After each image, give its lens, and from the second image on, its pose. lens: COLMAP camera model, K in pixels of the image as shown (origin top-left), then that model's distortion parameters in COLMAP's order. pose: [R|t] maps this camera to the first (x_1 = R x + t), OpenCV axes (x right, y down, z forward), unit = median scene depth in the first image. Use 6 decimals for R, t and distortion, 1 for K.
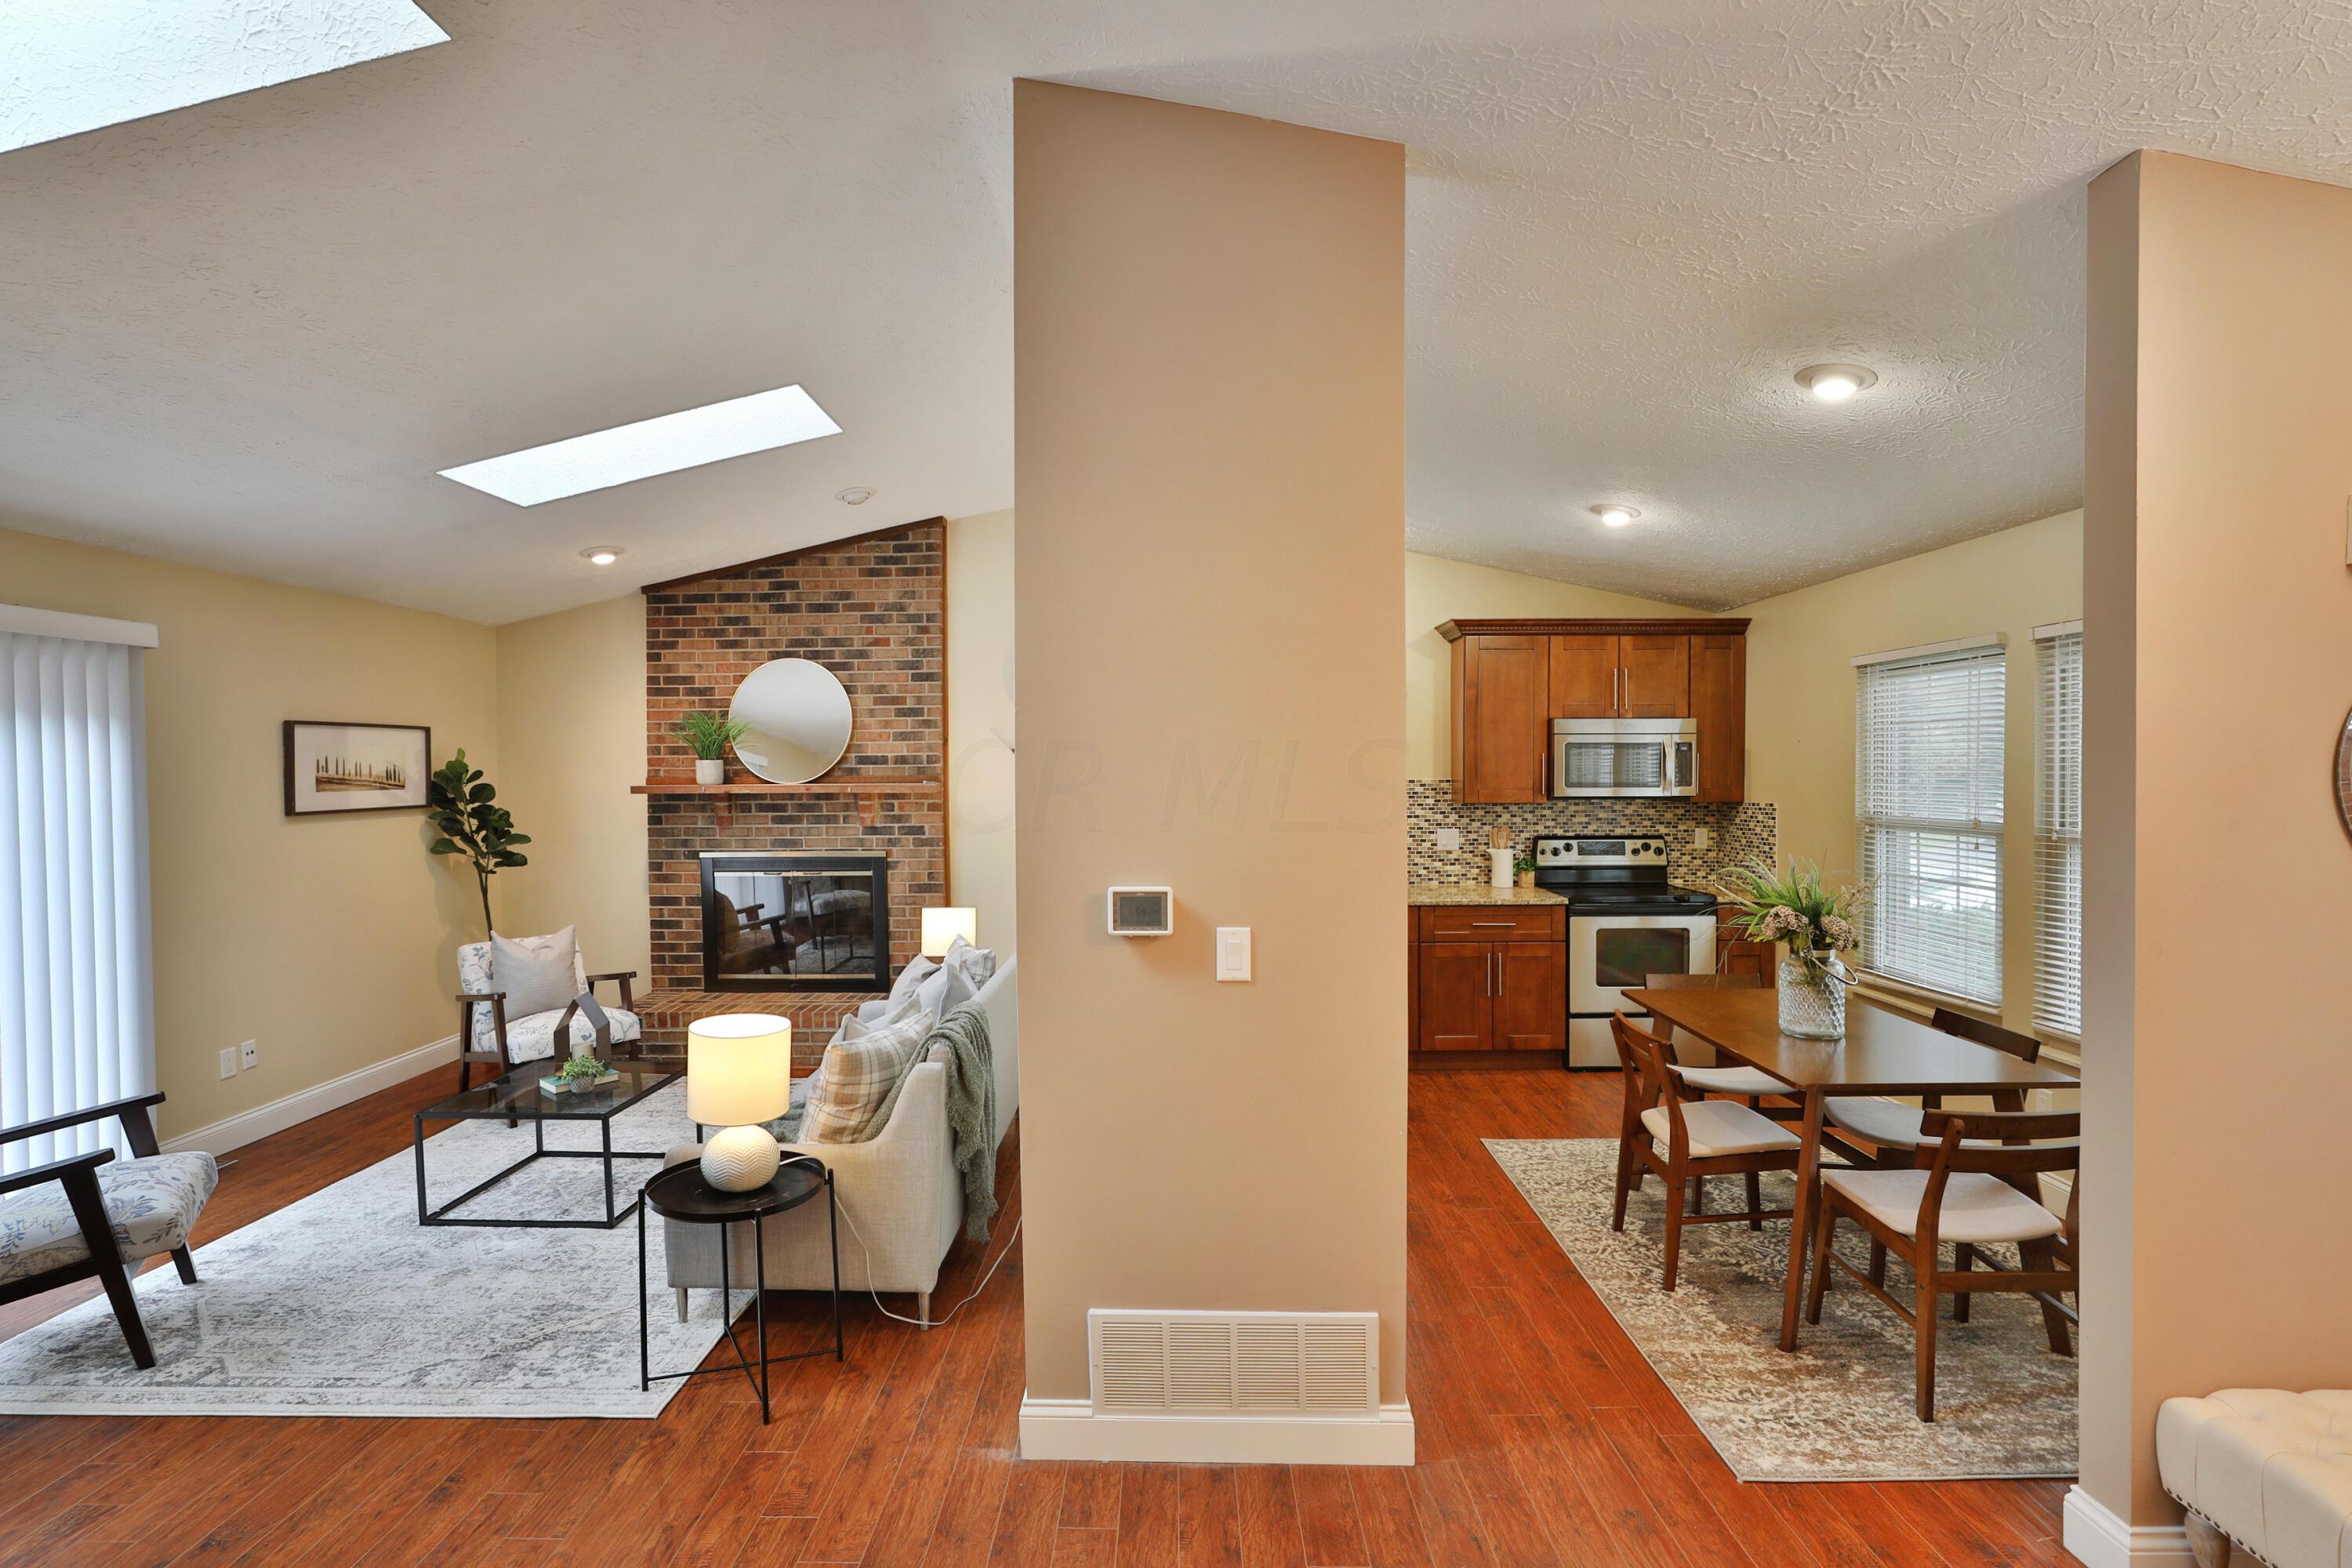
lens RADIAL K [[1068.3, 0, 1188.9], [0, 1068.3, 812.5], [0, 0, 1]] dist [-0.027860, 0.004778]
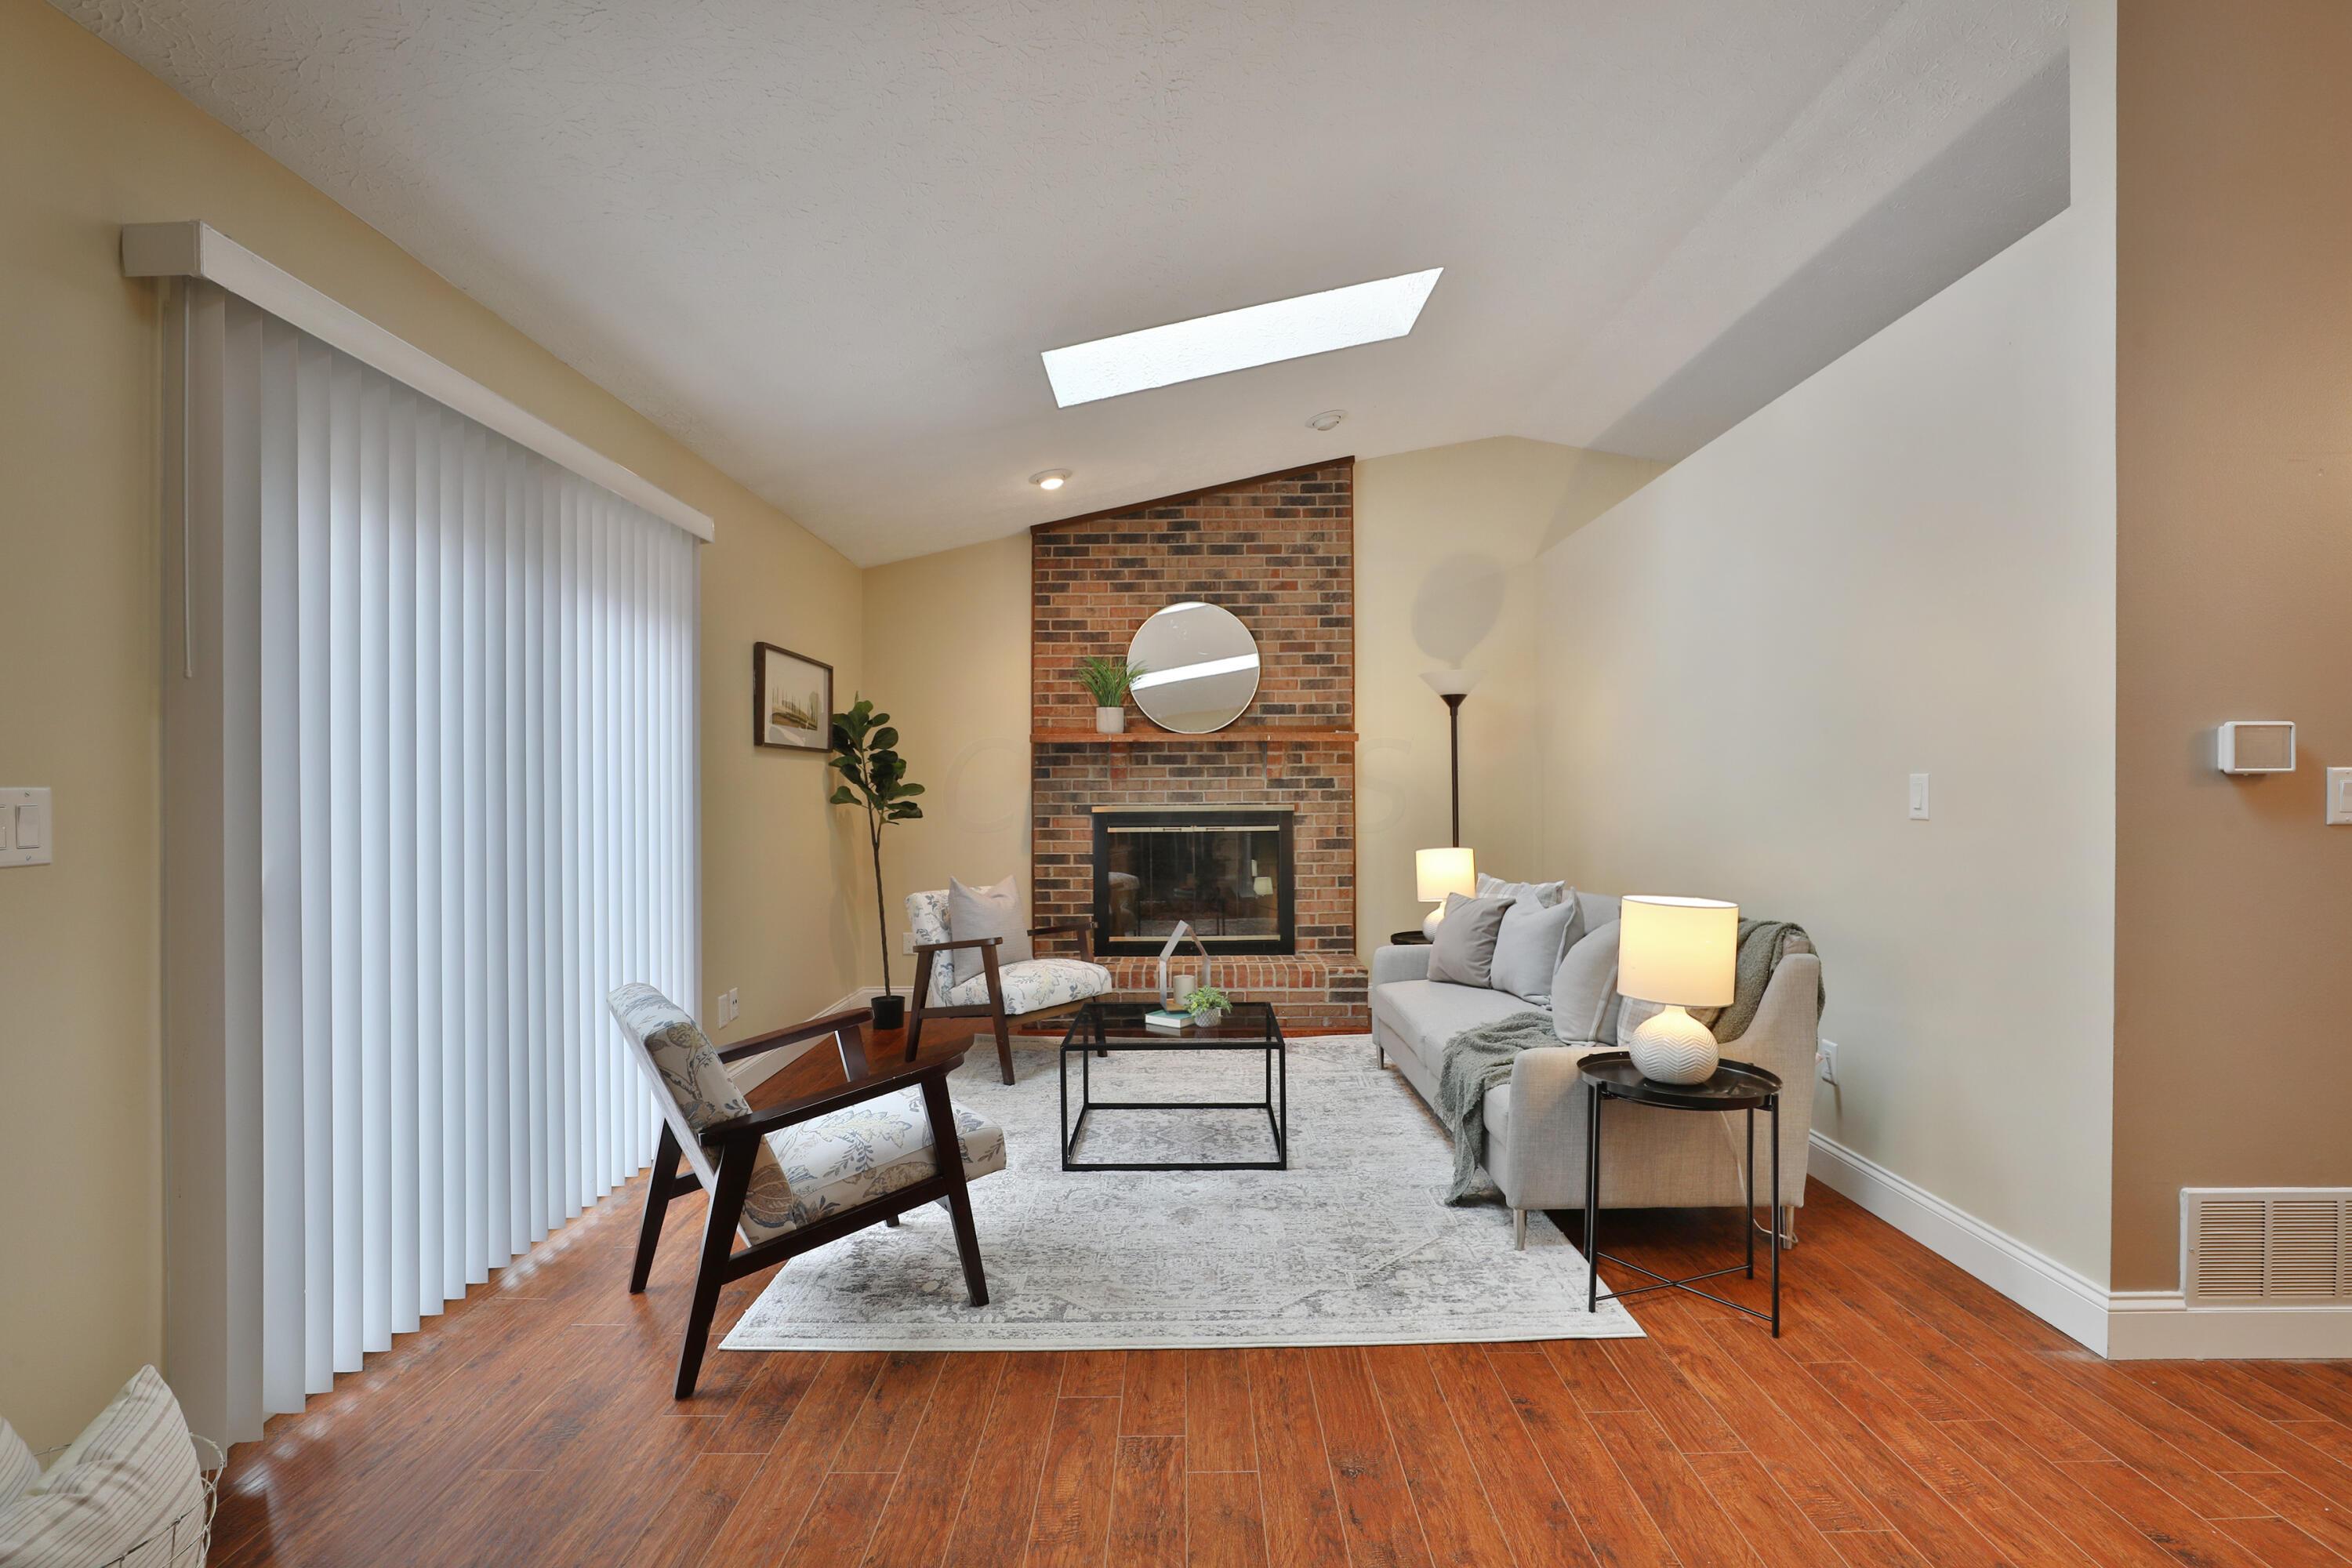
lens RADIAL K [[1086.6, 0, 1199.9], [0, 1086.6, 803.4], [0, 0, 1]] dist [-0.030753, 0.003033]
pose [[0.999824, 0.001434, 0.018717, -0.398997], [-0.000822, 0.999465, -0.032694, 0.068907], [-0.018754, 0.032673, 0.999290, 0.038949]]
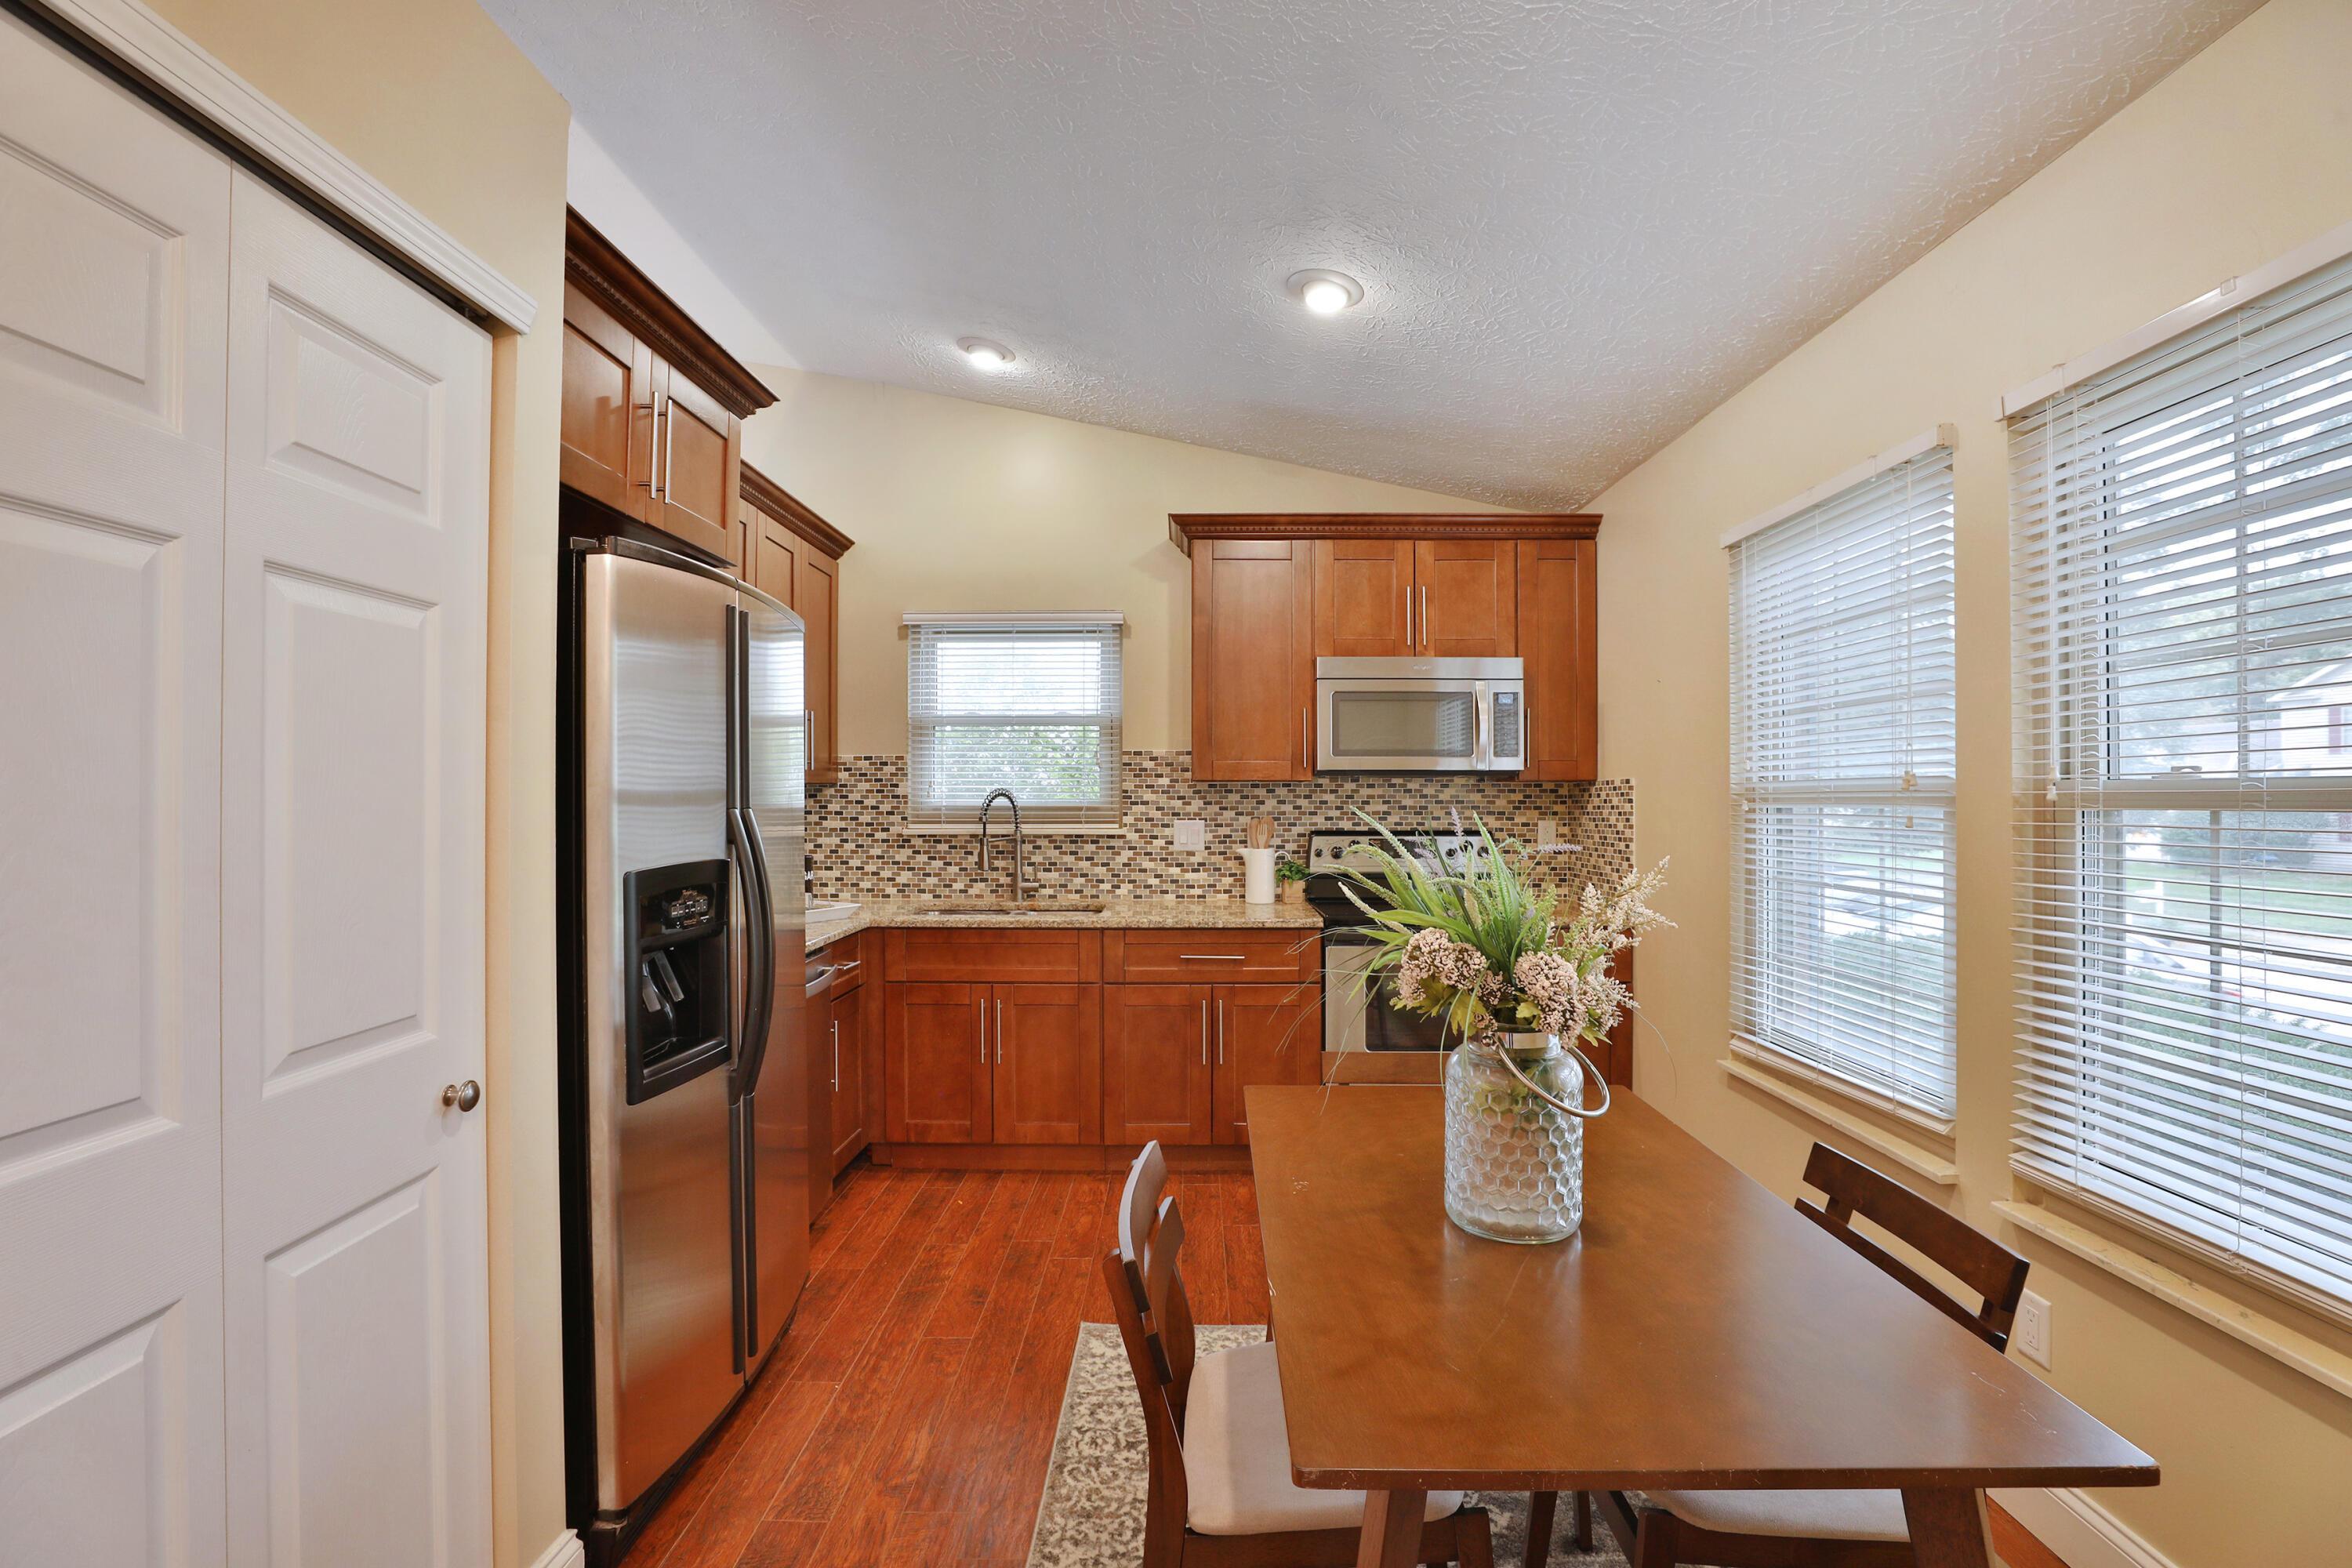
lens RADIAL K [[1068.3, 0, 1192.8], [0, 1068.3, 804.8], [0, 0, 1]] dist [-0.027860, 0.004778]
pose [[0.999916, 0.004075, 0.012319, 0.257022], [-0.003698, 0.999529, -0.030481, 0.028782], [-0.012437, 0.030433, 0.999459, 0.317622]]
